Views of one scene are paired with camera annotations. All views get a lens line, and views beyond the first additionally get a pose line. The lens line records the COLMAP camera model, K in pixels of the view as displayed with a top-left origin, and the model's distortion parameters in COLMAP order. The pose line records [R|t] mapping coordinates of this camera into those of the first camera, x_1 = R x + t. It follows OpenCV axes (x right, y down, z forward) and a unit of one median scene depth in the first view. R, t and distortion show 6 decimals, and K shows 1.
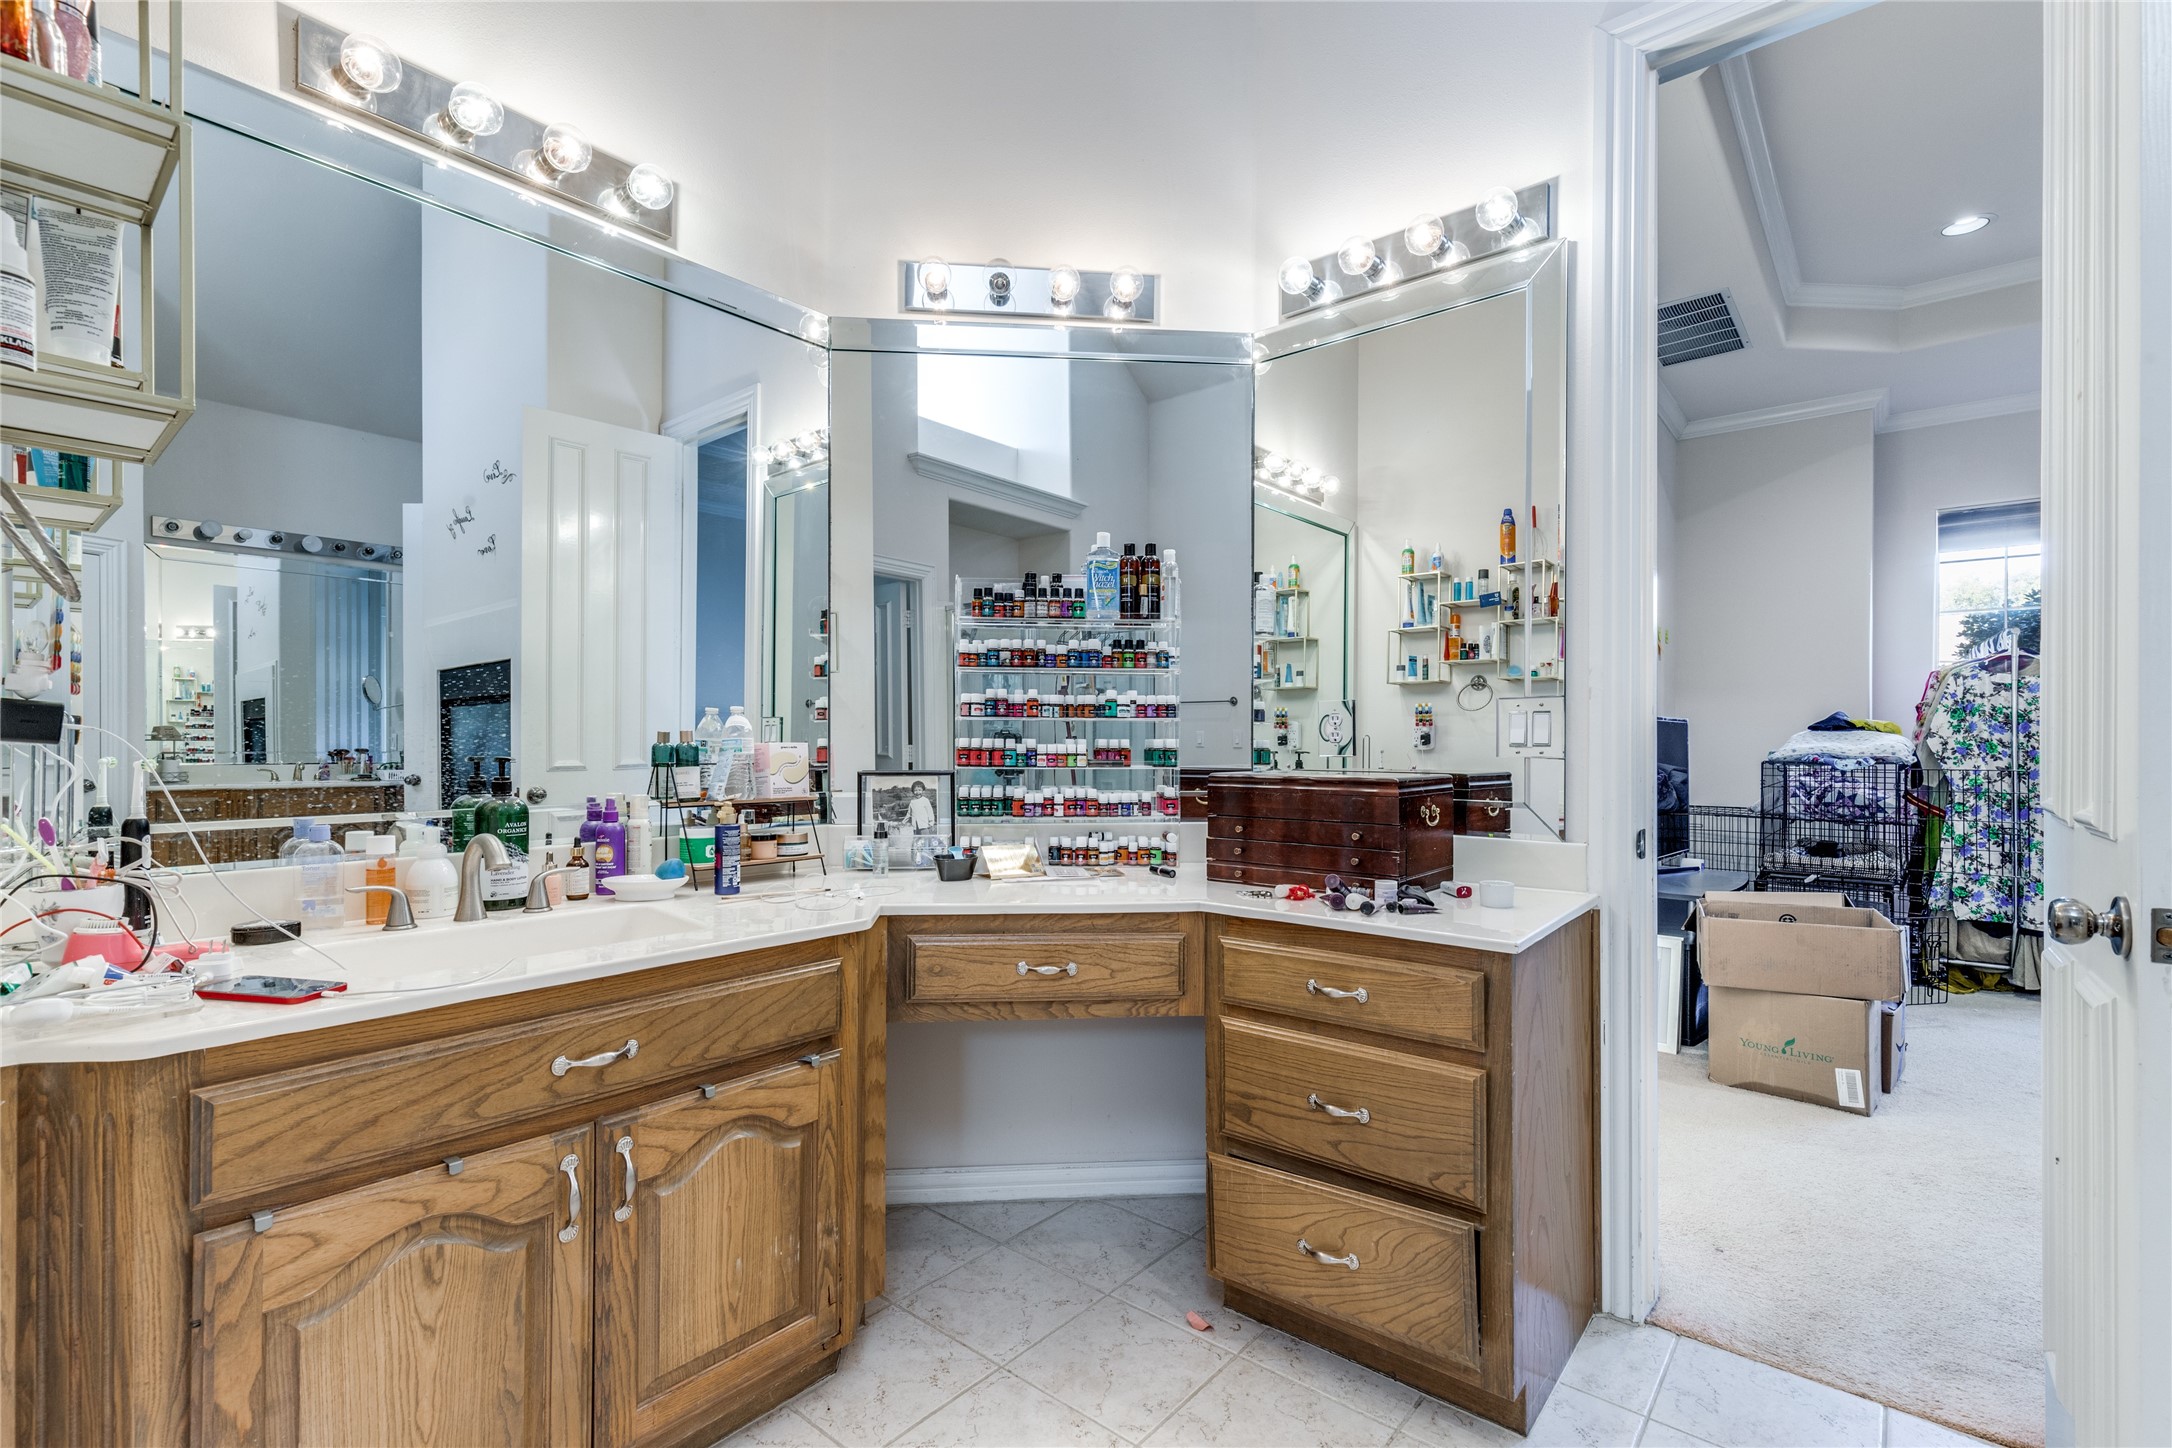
lens RADIAL K [[982.1, 0, 1095.1], [0, 982.1, 737.1], [0, 0, 1]] dist [0.009734, -0.002333]
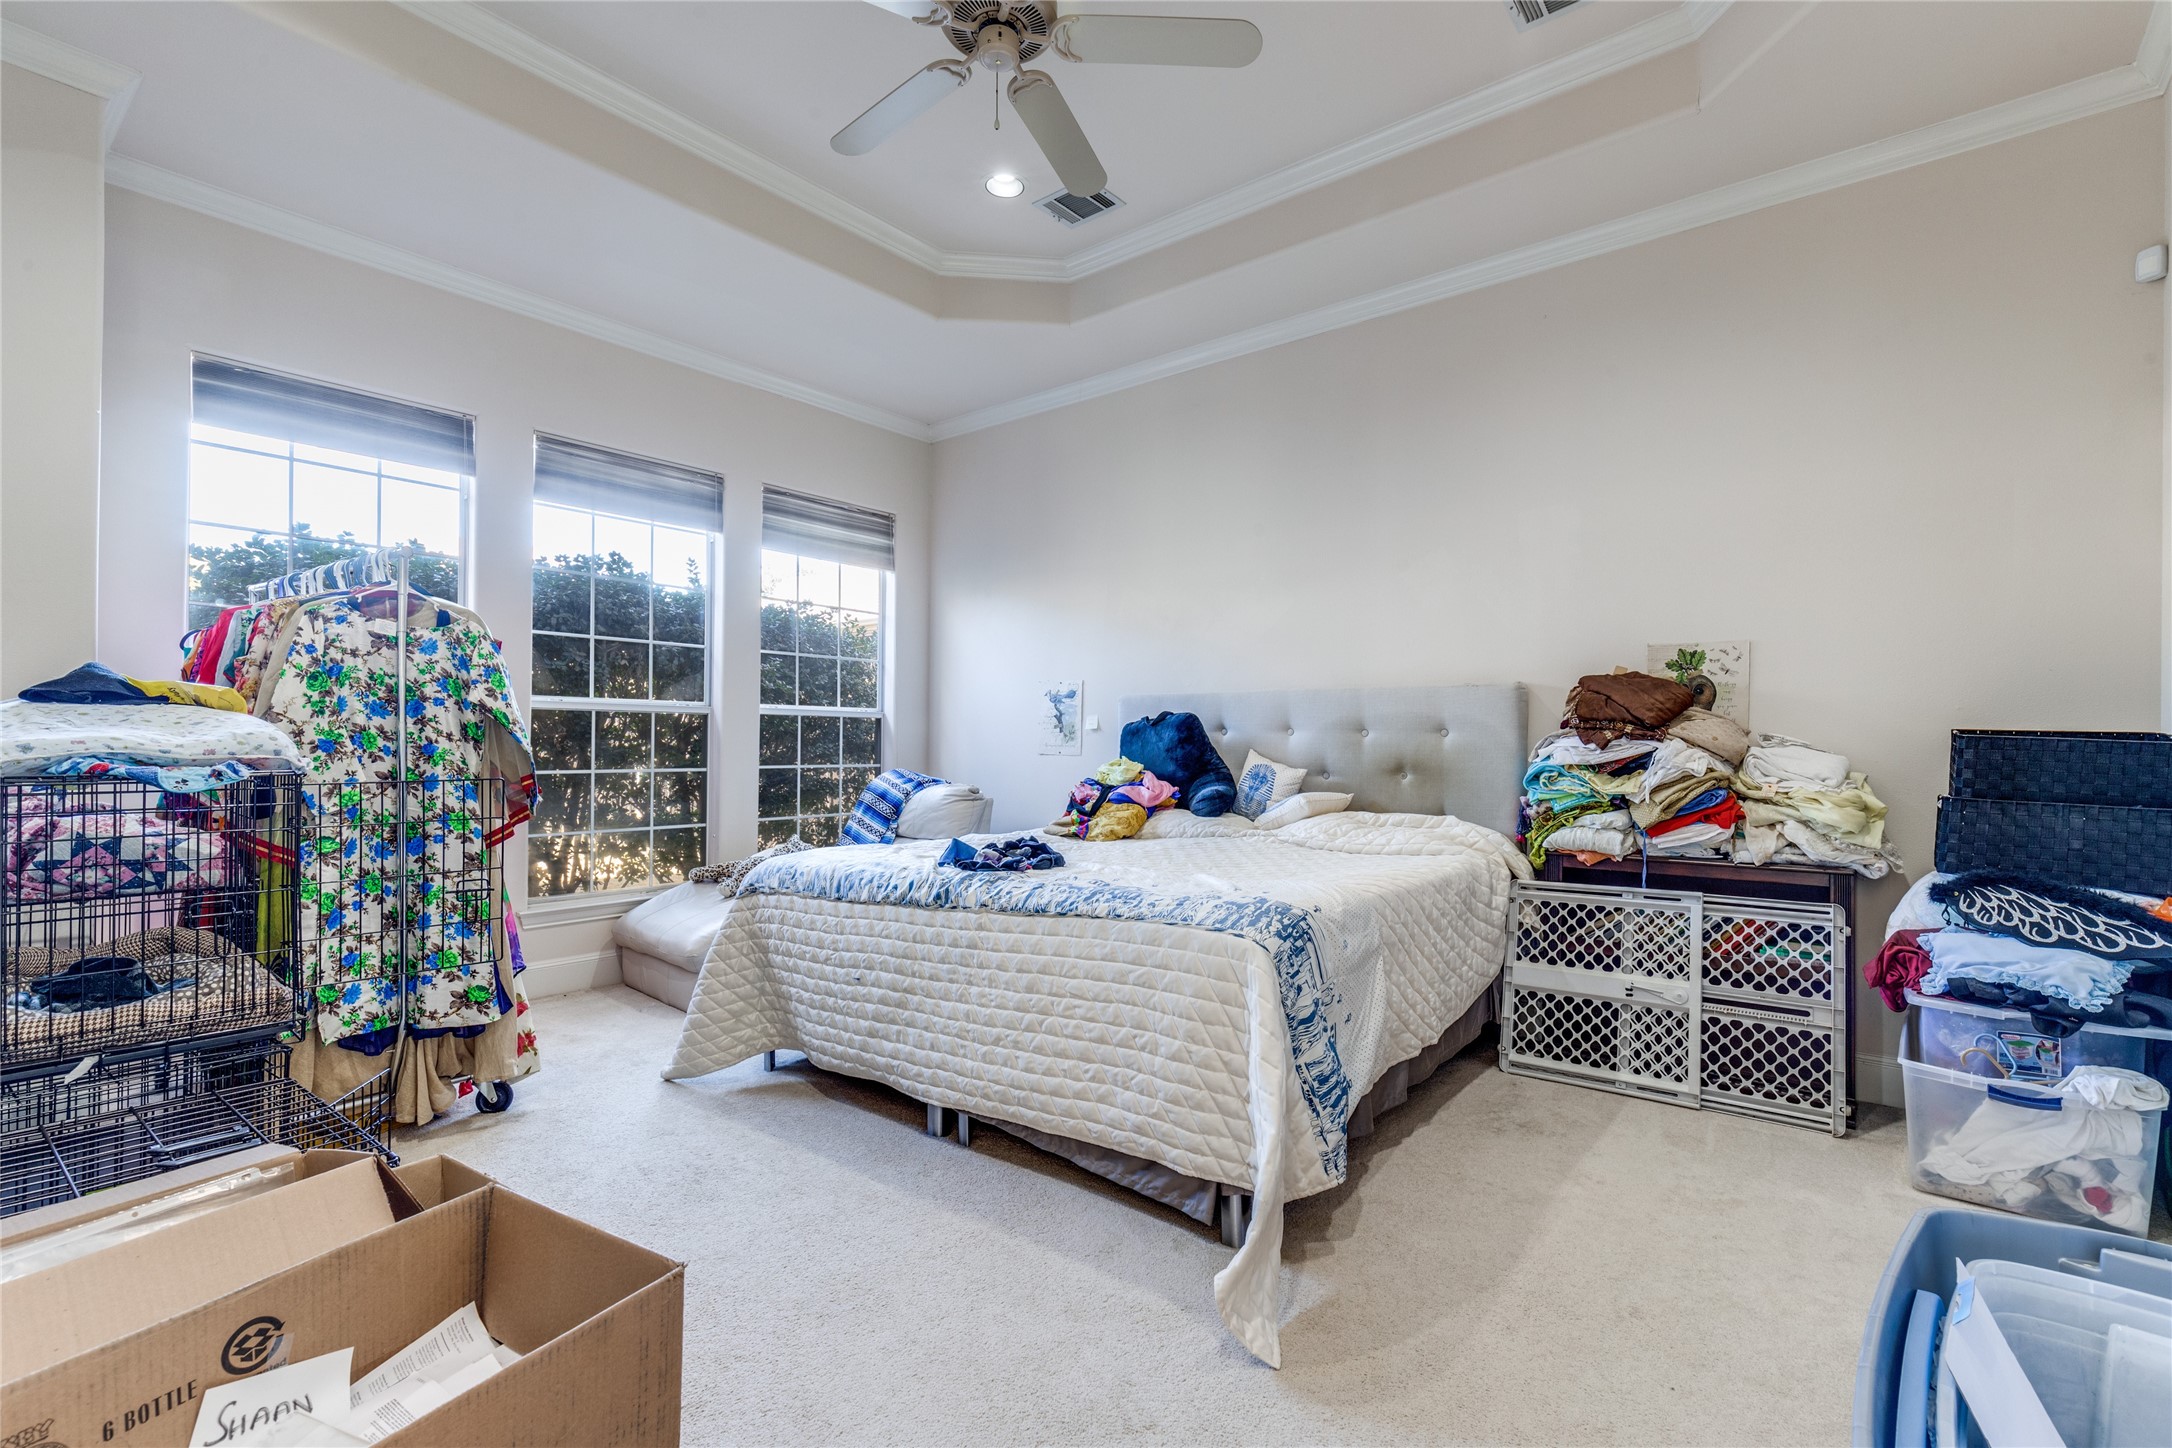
lens RADIAL K [[982.1, 0, 1094.3], [0, 982.1, 744.9], [0, 0, 1]] dist [0.009734, -0.002333]
pose [[0.004858, -0.002919, 0.999984, 0.310098], [-0.006396, 0.999975, 0.002950, 0.008668], [-0.999968, -0.006411, 0.004839, 0.557441]]
